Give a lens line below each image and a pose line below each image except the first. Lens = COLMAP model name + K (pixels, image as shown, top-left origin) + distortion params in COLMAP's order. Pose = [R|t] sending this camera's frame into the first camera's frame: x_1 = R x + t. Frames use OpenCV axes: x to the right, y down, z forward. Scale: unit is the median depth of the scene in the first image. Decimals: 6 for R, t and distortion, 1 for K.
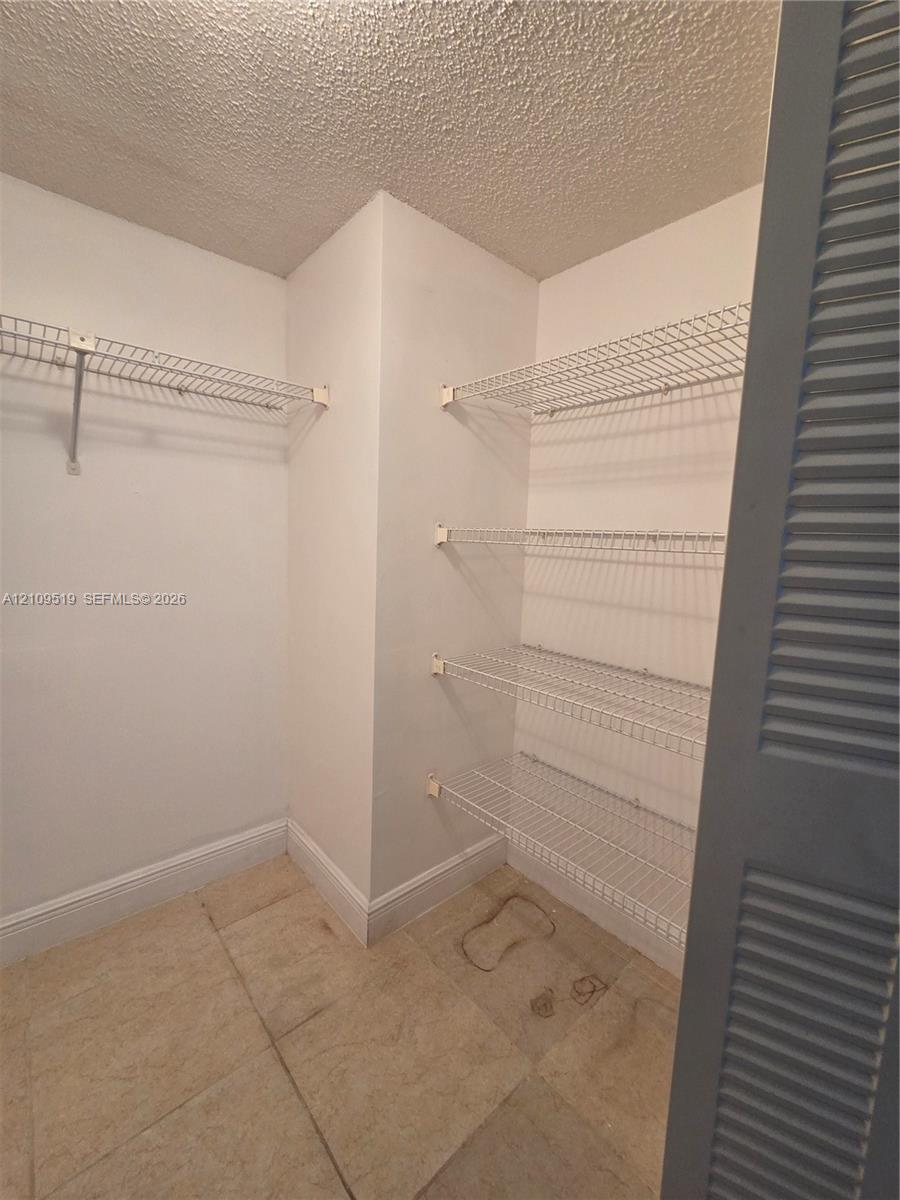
lens RADIAL K [[495.8, 0, 443.6], [0, 495.8, 600.6], [0, 0, 1]] dist [0.001766, 0.000183]
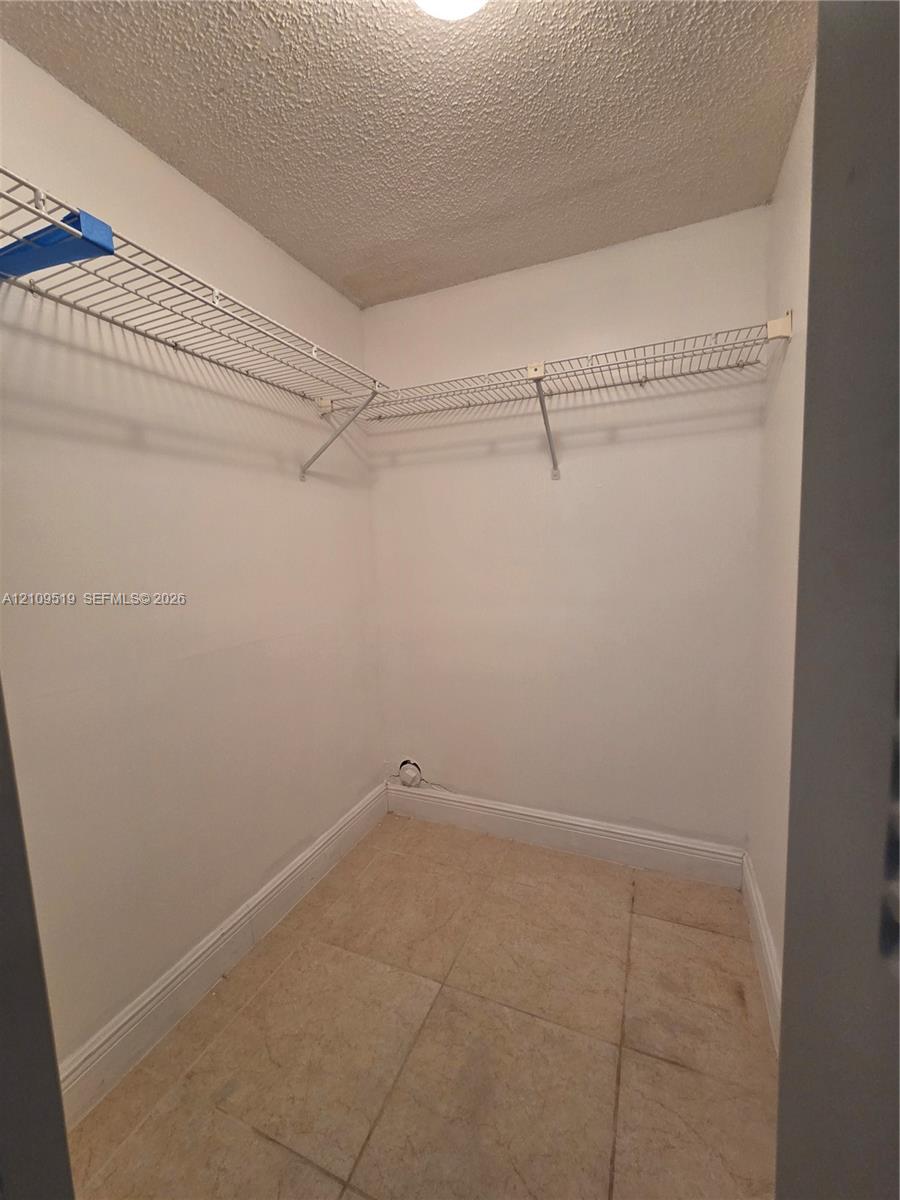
lens RADIAL K [[495.8, 0, 444.0], [0, 495.8, 600.6], [0, 0, 1]] dist [0.001766, 0.000183]
pose [[0.424442, 0.056450, -0.903694, 0.263252], [-0.065385, 0.997360, 0.031592, 0.027981], [0.903091, 0.045679, 0.427013, 0.203743]]
